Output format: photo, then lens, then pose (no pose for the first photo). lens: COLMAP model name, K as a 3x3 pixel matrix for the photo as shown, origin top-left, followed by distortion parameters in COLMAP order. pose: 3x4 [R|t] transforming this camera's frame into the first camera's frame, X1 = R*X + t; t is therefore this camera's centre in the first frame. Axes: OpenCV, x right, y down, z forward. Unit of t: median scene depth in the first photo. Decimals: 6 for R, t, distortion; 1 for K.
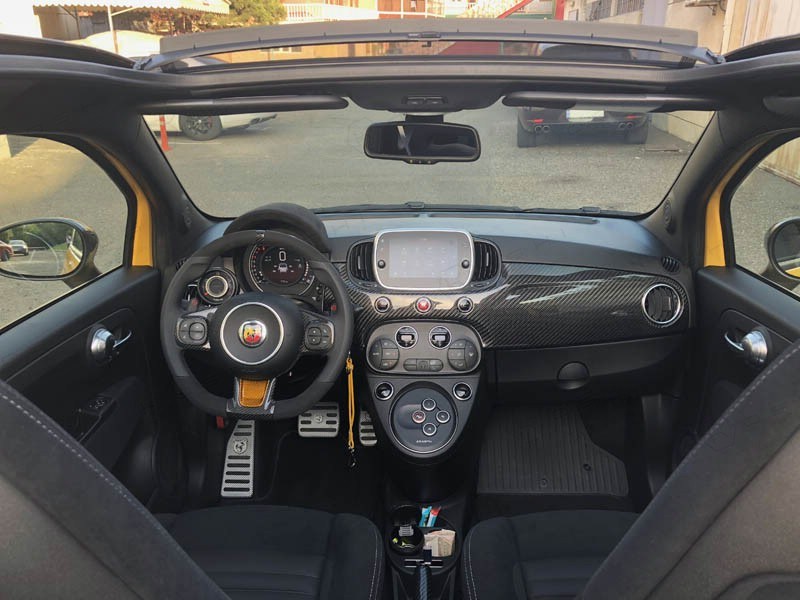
lens RADIAL K [[662.6, 0, 399.7], [0, 662.6, 315.3], [0, 0, 1]] dist [0.008364, 0.007688]
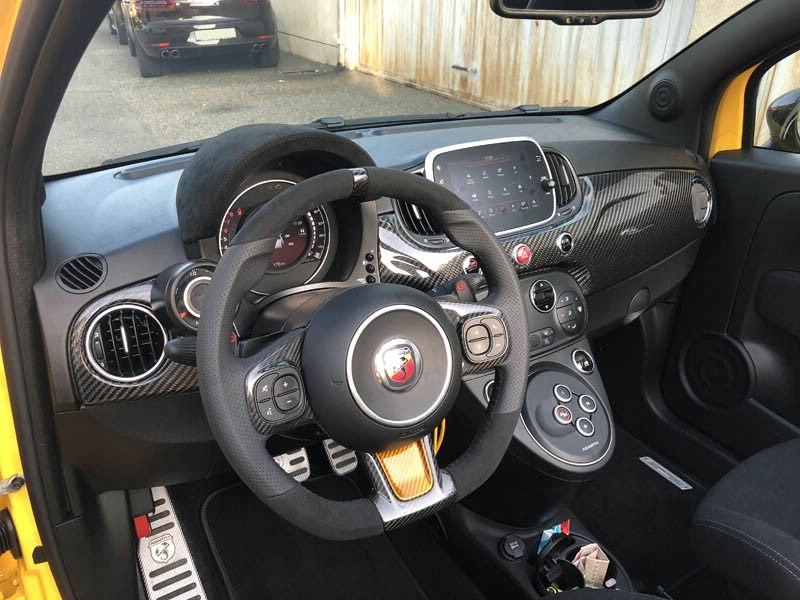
lens RADIAL K [[662.6, 0, 399.7], [0, 662.6, 315.3], [0, 0, 1]] dist [0.008364, 0.007688]
pose [[0.824276, -0.238931, 0.513304, -0.327626], [0.191143, 0.970802, 0.144942, -0.059234], [-0.532947, -0.021358, 0.845879, 0.378915]]
